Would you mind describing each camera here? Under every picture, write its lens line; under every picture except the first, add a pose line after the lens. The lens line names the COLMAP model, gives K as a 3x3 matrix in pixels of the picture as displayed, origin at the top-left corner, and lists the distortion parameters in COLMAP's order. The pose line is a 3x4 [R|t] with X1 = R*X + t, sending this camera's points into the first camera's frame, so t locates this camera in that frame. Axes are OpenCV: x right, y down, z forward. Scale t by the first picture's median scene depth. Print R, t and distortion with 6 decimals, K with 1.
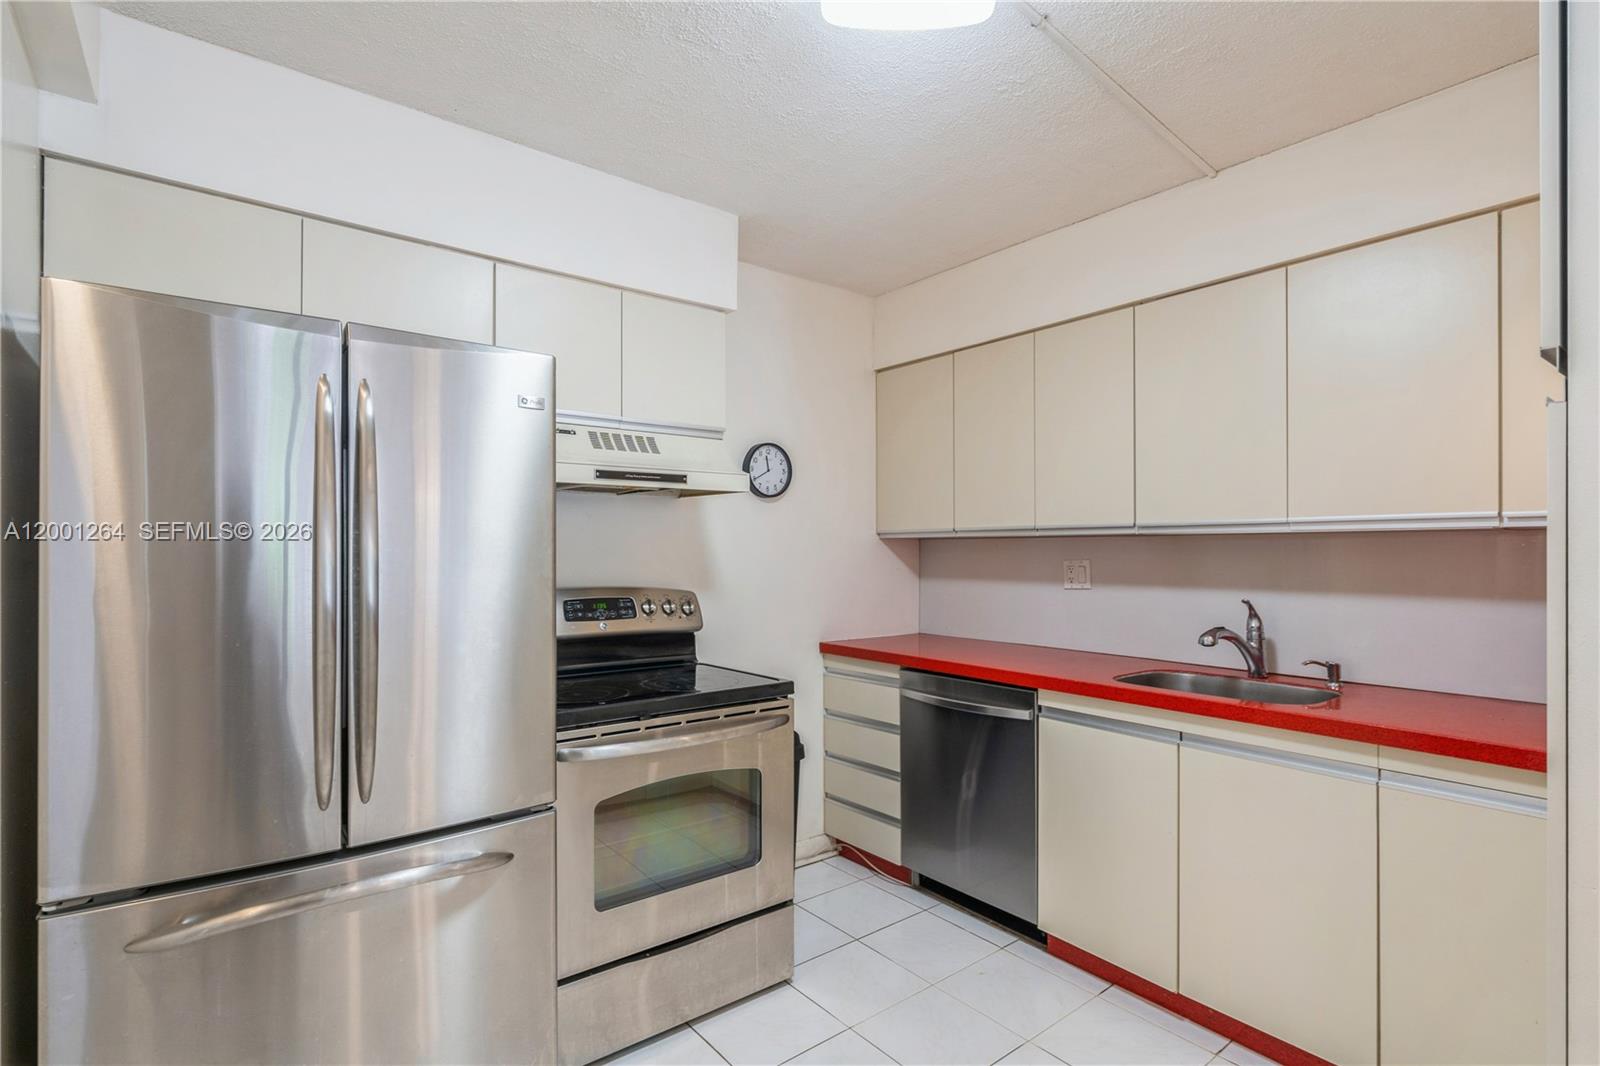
lens RADIAL K [[765.7, 0, 801.9], [0, 765.7, 546.0], [0, 0, 1]] dist [-0.000686, 0.000143]
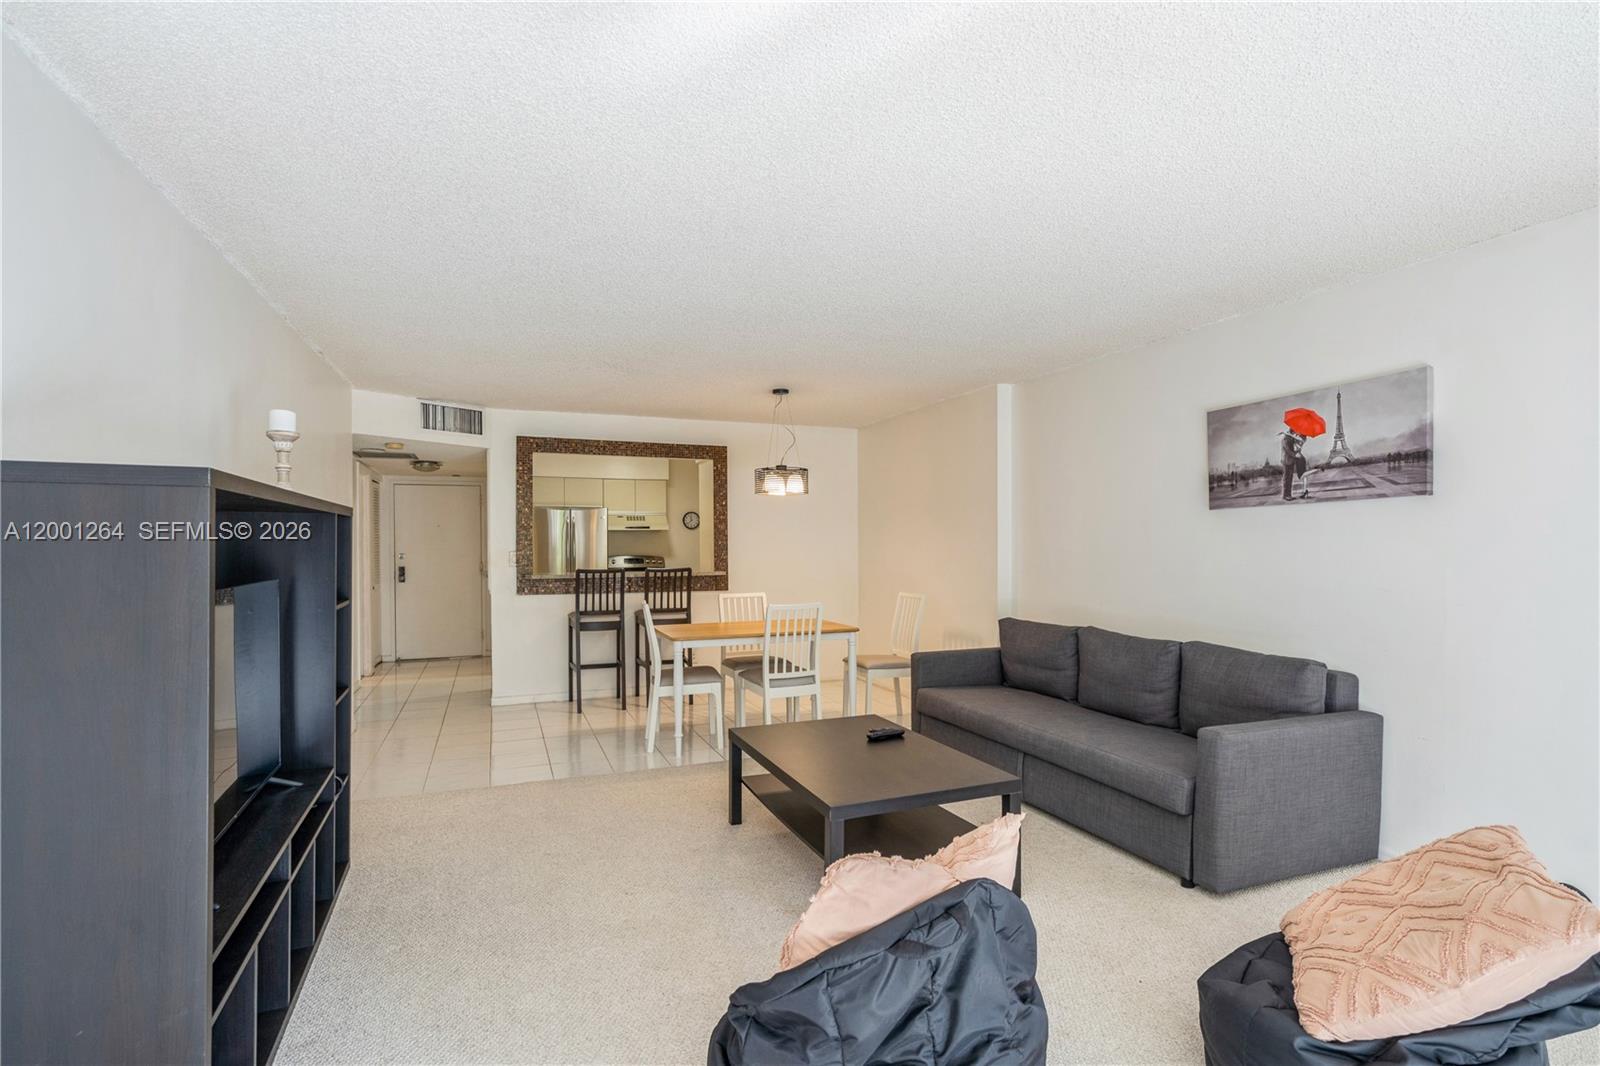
lens RADIAL K [[770.6, 0, 793.6], [0, 770.6, 554.0], [0, 0, 1]] dist [-0.002264, -0.000043]
pose [[0.954216, 0.000317, -0.299118, 1.659594], [0.005475, 0.999813, 0.018526, -0.019868], [0.299068, -0.019316, 0.954036, -2.443473]]
